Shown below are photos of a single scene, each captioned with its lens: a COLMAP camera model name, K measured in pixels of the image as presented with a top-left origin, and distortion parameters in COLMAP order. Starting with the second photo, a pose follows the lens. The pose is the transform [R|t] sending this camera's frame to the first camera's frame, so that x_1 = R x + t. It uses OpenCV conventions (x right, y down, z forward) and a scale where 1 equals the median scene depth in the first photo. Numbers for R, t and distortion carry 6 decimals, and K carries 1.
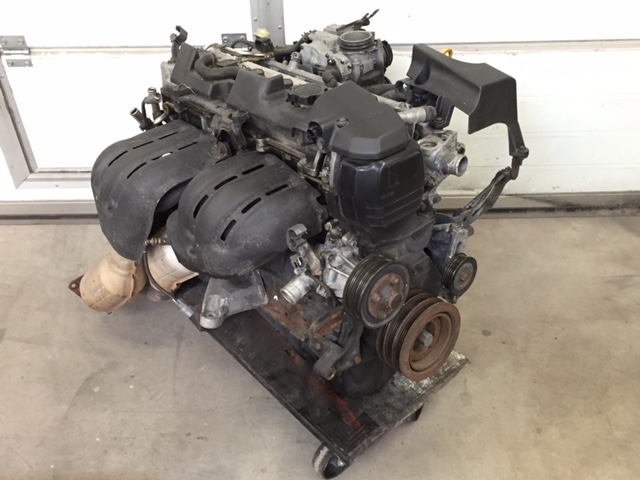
lens RADIAL K [[725.0, 0, 316.3], [0, 725.0, 242.2], [0, 0, 1]] dist [0.027496, 0.000000]
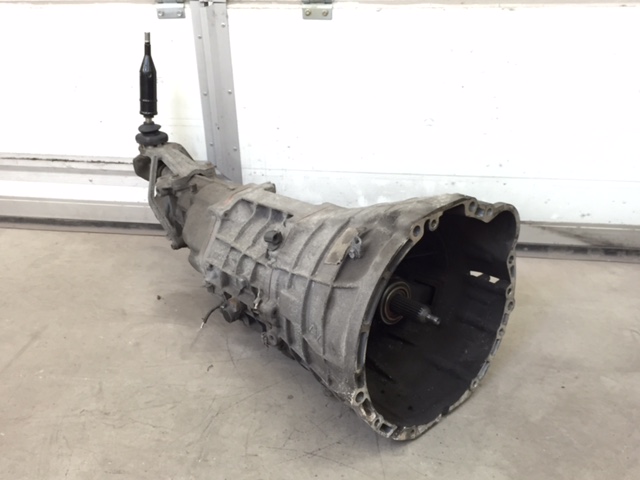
lens RADIAL K [[697.1, 0, 319.1], [0, 697.1, 237.4], [0, 0, 1]] dist [0.025259, 0.000000]
pose [[0.984074, 0.065041, -0.165433, 0.218721], [-0.109235, 0.955468, -0.274133, 0.208581], [0.140236, 0.287838, 0.947356, 0.350902]]
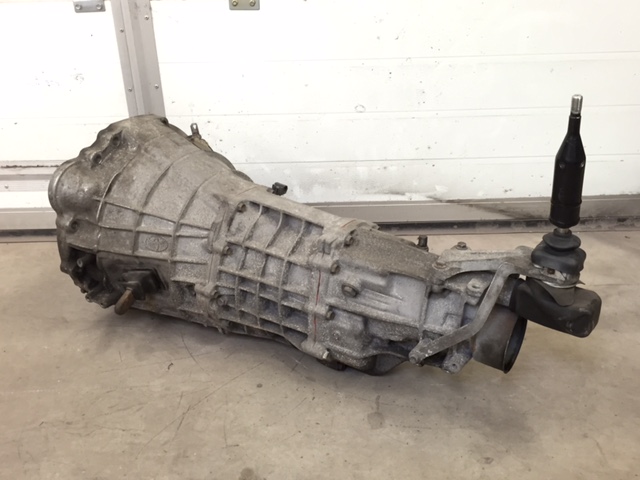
lens RADIAL K [[697.1, 0, 321.1], [0, 697.1, 237.1], [0, 0, 1]] dist [0.025259, 0.000000]
pose [[0.999969, -0.007338, -0.002802, 0.154689], [0.006220, 0.957588, -0.288073, 0.230145], [0.004797, 0.288046, 0.957604, 0.347791]]
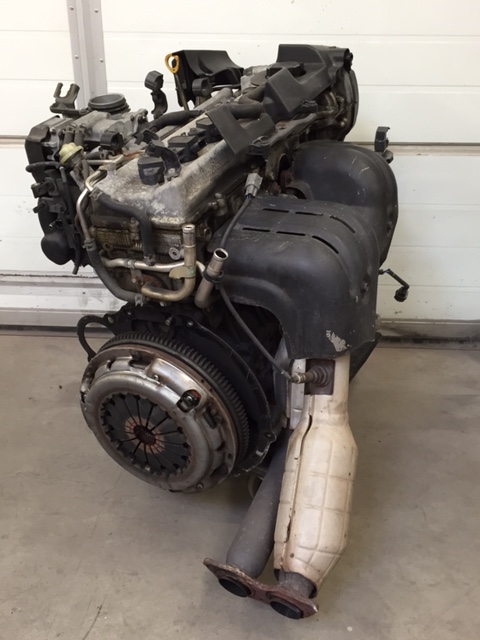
lens RADIAL K [[725.0, 0, 237.5], [0, 725.0, 322.0], [0, 0, 1]] dist [0.027496, 0.000000]
pose [[0.997710, 0.042351, -0.052731, 0.206344], [-0.056178, 0.953083, -0.297451, 0.278360], [0.037659, 0.299732, 0.953280, 0.112263]]
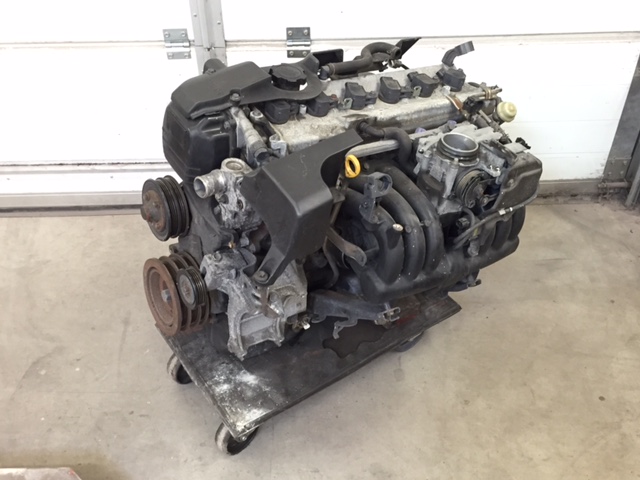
lens RADIAL K [[725.0, 0, 318.0], [0, 725.0, 241.8], [0, 0, 1]] dist [0.027496, 0.000000]
pose [[0.999497, -0.012099, 0.029319, 0.058092], [0.012460, 0.999848, -0.012176, 0.033840], [-0.029168, 0.012535, 0.999496, -0.045136]]
